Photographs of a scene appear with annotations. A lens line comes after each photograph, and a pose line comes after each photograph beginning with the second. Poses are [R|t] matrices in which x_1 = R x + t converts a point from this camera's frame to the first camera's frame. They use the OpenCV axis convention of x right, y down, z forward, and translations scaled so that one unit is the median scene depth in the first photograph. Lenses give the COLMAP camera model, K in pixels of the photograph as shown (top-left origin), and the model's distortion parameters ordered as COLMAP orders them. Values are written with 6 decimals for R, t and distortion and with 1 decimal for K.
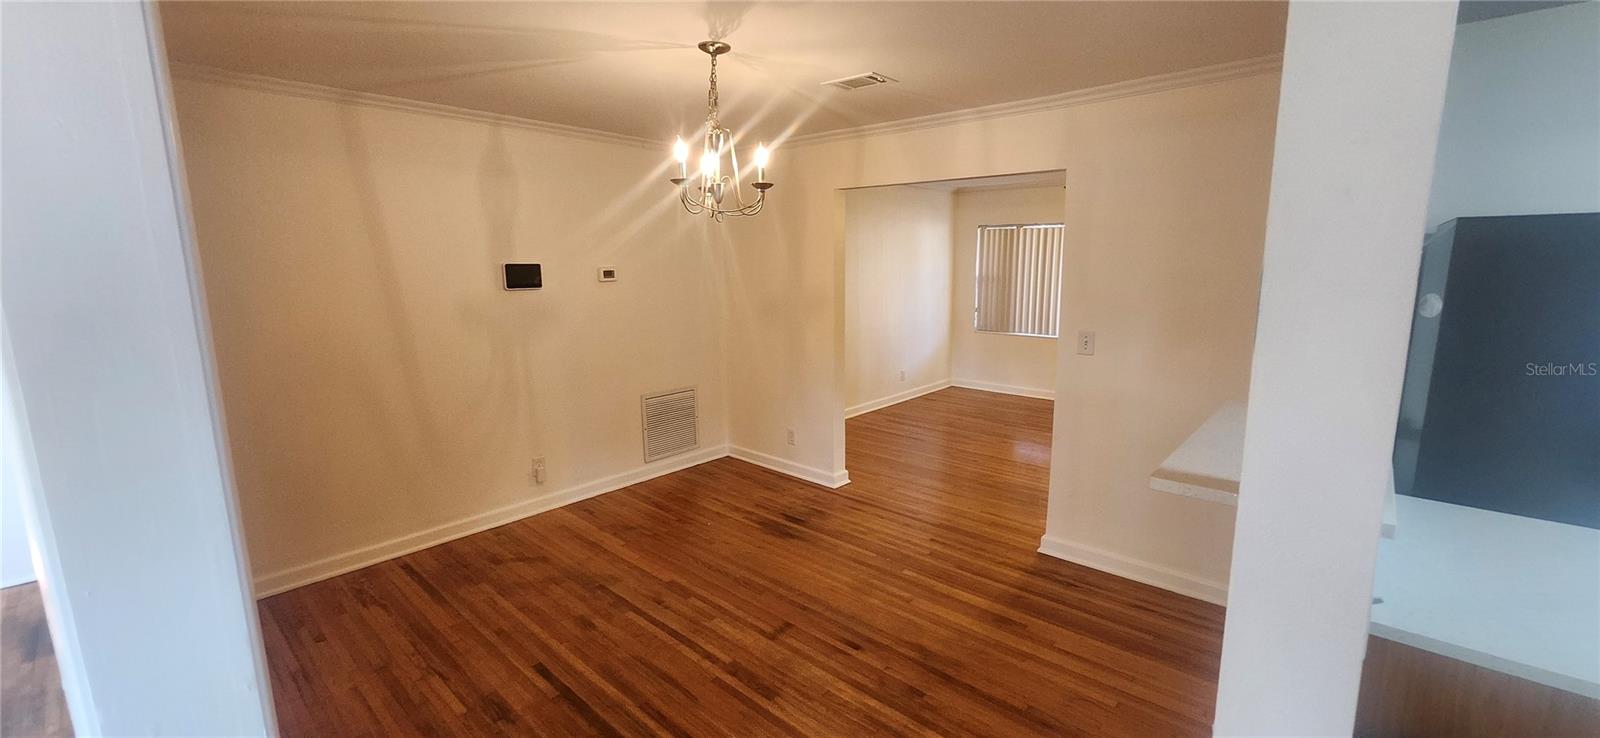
lens RADIAL K [[632.3, 0, 801.2], [0, 632.3, 364.6], [0, 0, 1]] dist [0.002886, -0.000151]
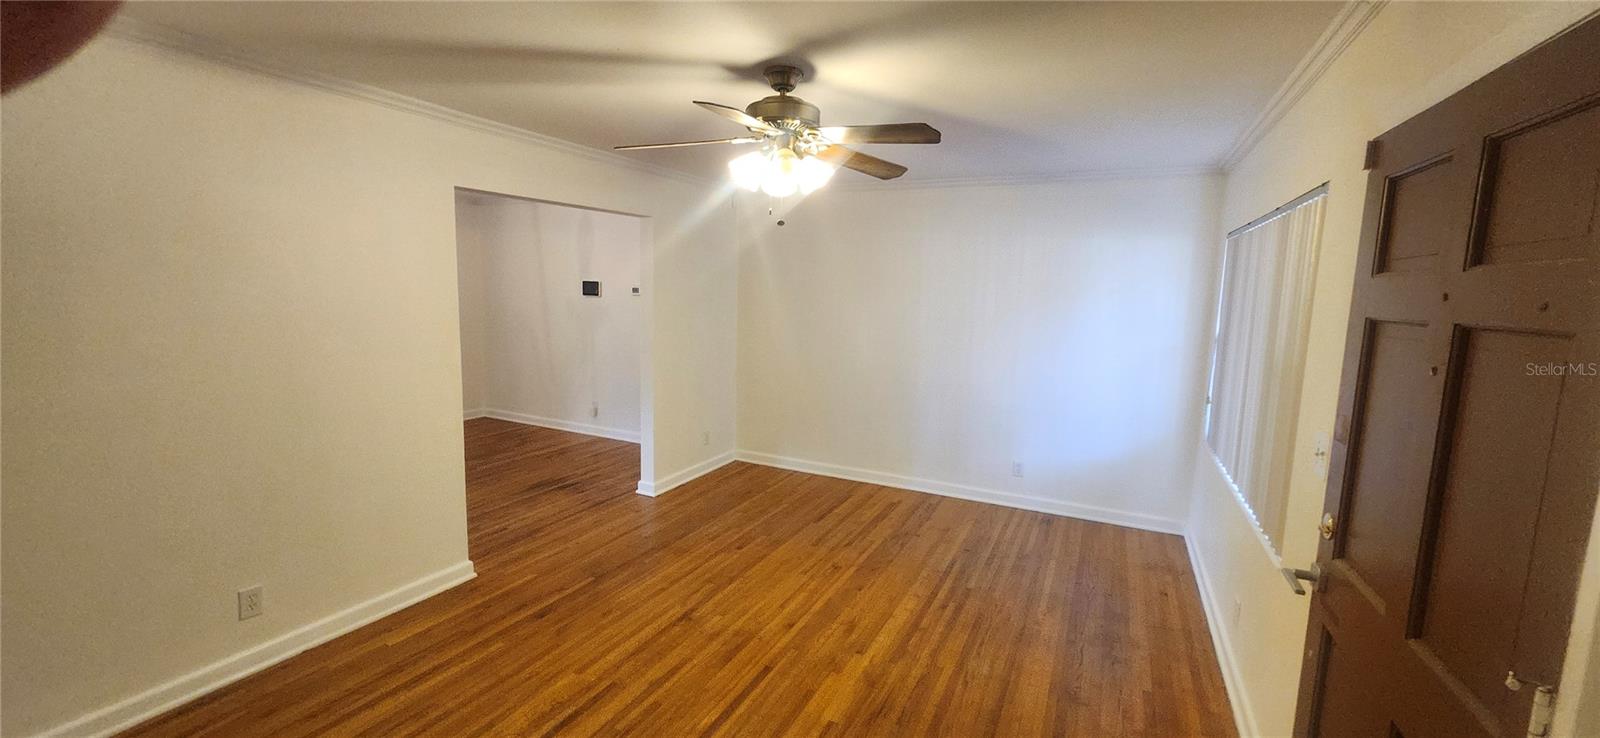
lens RADIAL K [[632.3, 0, 806.8], [0, 632.3, 365.2], [0, 0, 1]] dist [0.002886, -0.000151]
pose [[0.269520, 0.139032, -0.952906, 1.288469], [-0.187267, 0.978200, 0.089756, -0.192404], [0.944611, 0.154257, 0.289680, 1.063437]]
